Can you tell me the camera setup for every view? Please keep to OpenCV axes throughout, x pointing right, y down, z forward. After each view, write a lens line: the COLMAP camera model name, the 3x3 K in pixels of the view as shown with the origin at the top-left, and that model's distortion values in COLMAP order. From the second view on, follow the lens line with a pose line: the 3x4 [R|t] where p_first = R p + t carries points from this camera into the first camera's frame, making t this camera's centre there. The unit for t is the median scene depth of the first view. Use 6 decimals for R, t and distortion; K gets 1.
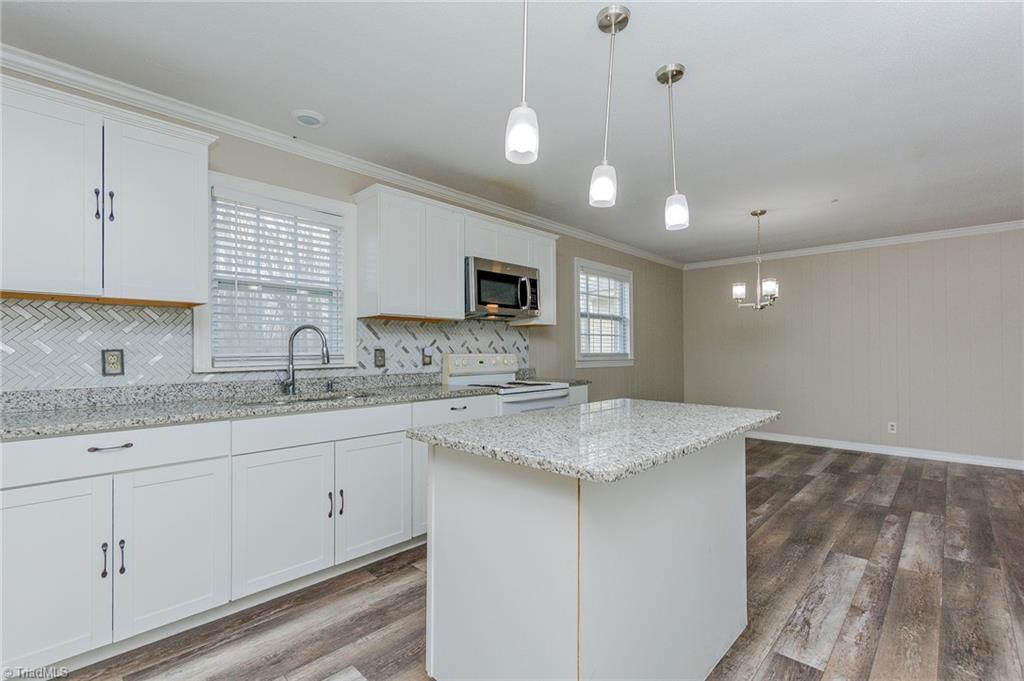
lens RADIAL K [[466.6, 0, 511.1], [0, 466.6, 346.8], [0, 0, 1]] dist [0.003233, 0.000207]
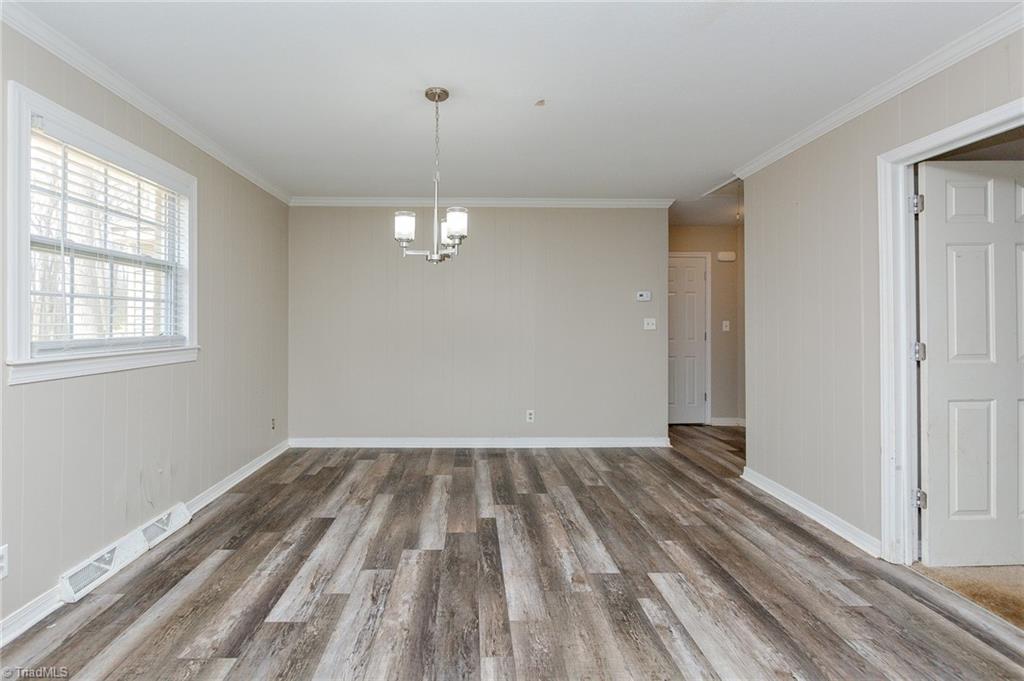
lens RADIAL K [[459.7, 0, 476.4], [0, 459.7, 319.4], [0, 0, 1]] dist [-0.000502, -0.000583]
pose [[0.719818, 0.007639, 0.694120, 0.224142], [-0.009700, 0.999953, -0.000946, -0.012223], [-0.694095, -0.006052, 0.719858, 0.715066]]
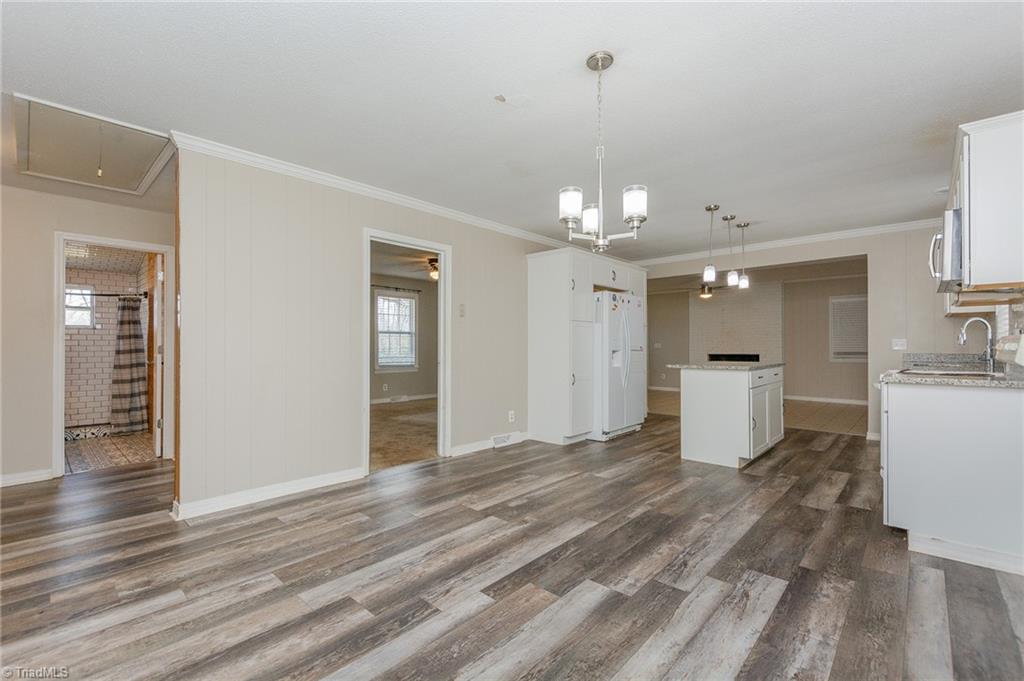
lens RADIAL K [[450.2, 0, 505.6], [0, 450.2, 341.1], [0, 0, 1]] dist [0.002052, -0.000200]
pose [[-0.999967, 0.005585, -0.005963, 0.827581], [0.005721, 0.999720, -0.022943, 0.040820], [0.005834, -0.022977, -0.999719, 1.934891]]
